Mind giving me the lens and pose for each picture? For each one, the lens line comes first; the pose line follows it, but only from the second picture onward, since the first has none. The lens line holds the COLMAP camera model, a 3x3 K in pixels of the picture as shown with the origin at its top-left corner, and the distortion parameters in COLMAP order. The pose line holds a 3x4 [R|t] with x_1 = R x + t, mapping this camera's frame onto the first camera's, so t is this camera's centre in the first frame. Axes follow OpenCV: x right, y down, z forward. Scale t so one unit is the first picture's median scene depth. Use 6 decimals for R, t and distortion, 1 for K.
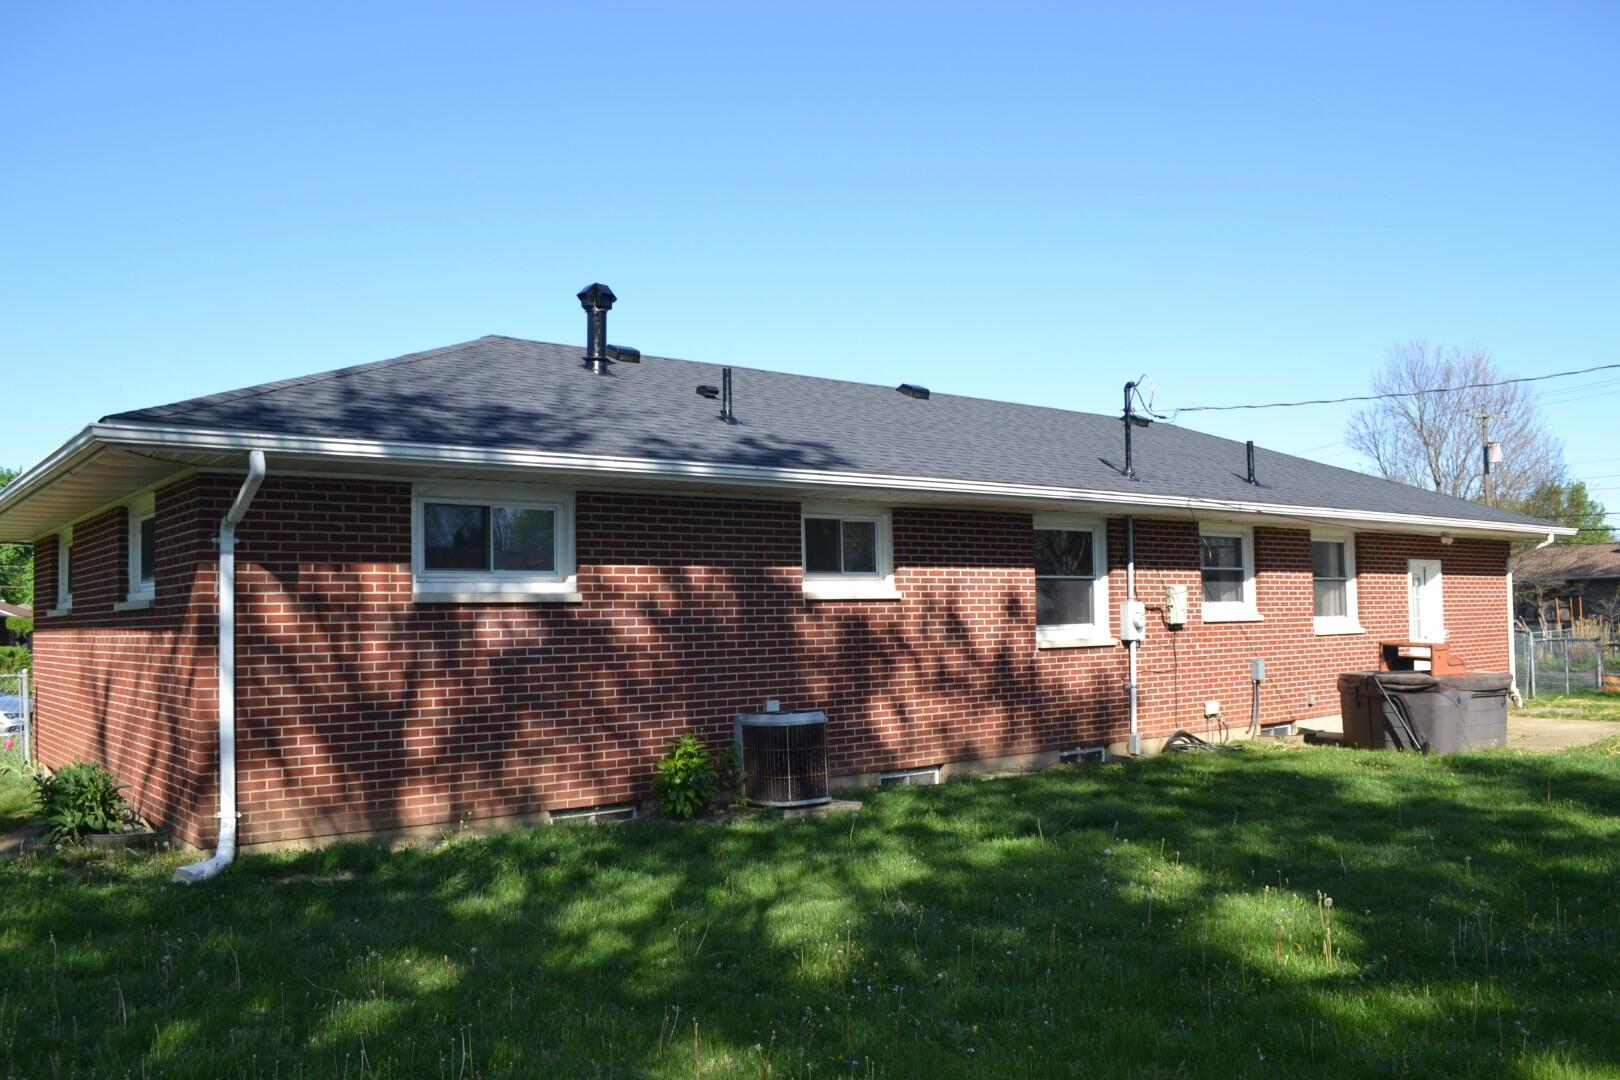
lens RADIAL K [[1312.5, 0, 810.0], [0, 1312.5, 540.0], [0, 0, 1]] dist [-0.076309, 0.006754]
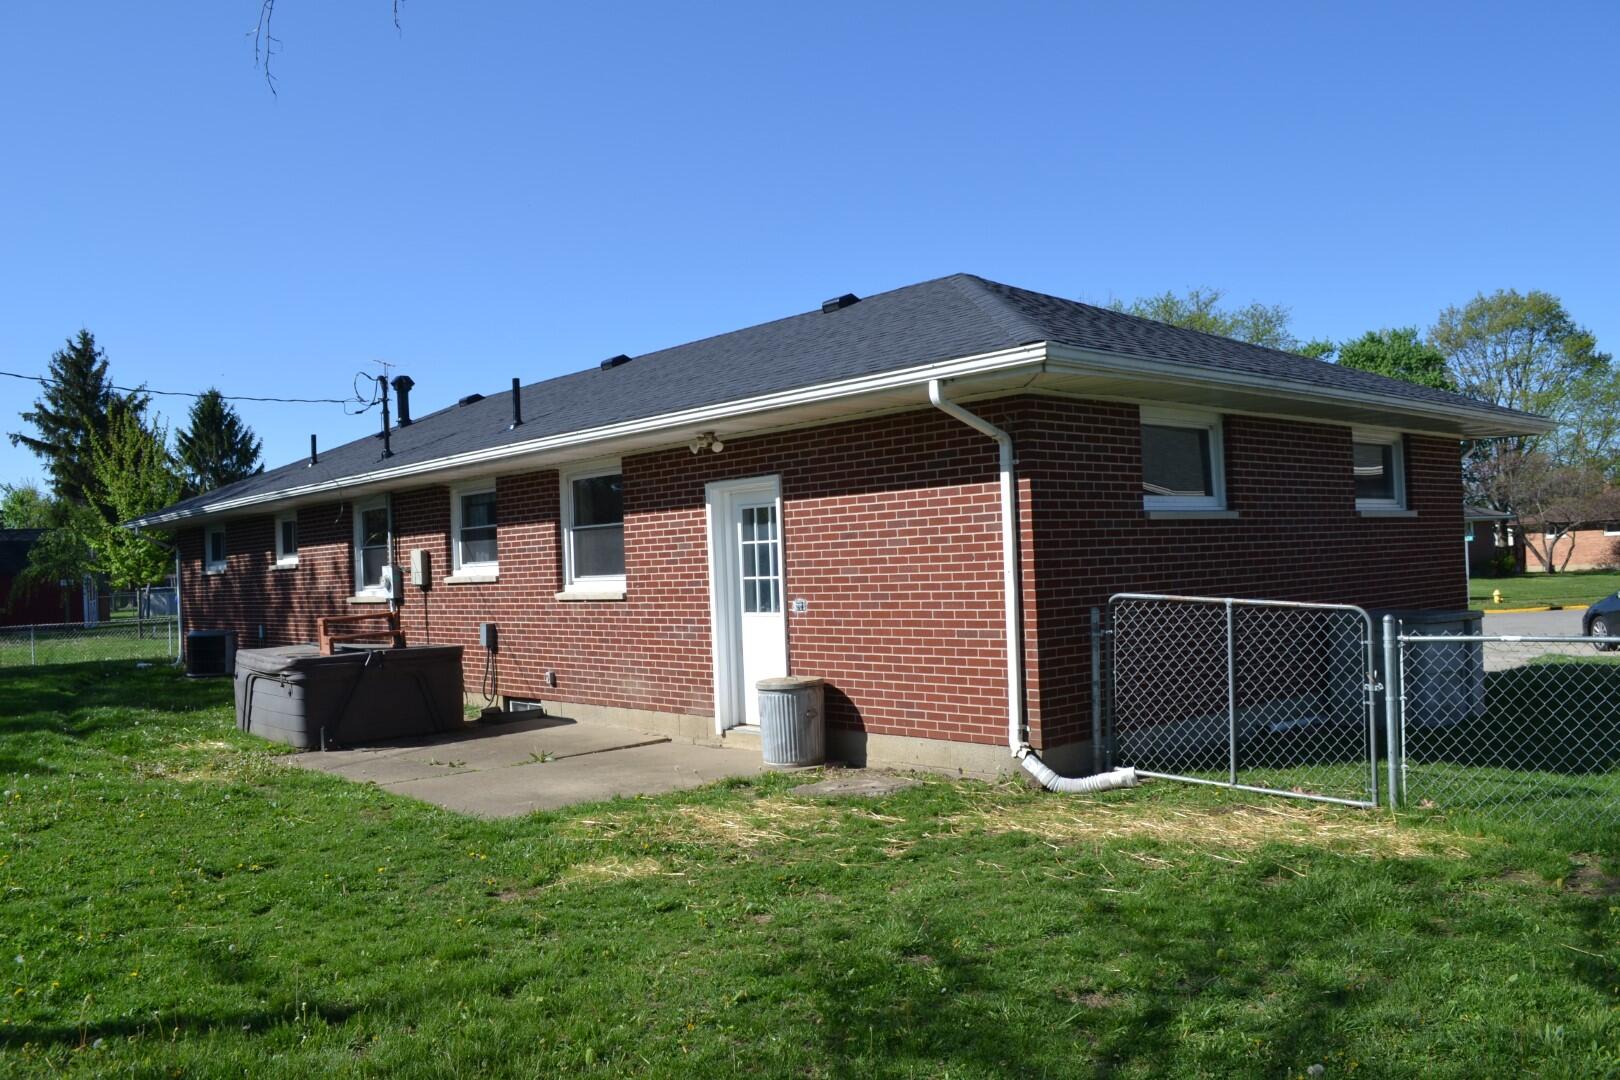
lens RADIAL K [[1312.5, 0, 810.0], [0, 1312.5, 540.0], [0, 0, 1]] dist [-0.076309, 0.006754]
pose [[0.070466, -0.001626, -0.997513, 1.240676], [0.099914, 0.994981, 0.005436, 0.049258], [0.992498, -0.100049, 0.070274, 1.132548]]
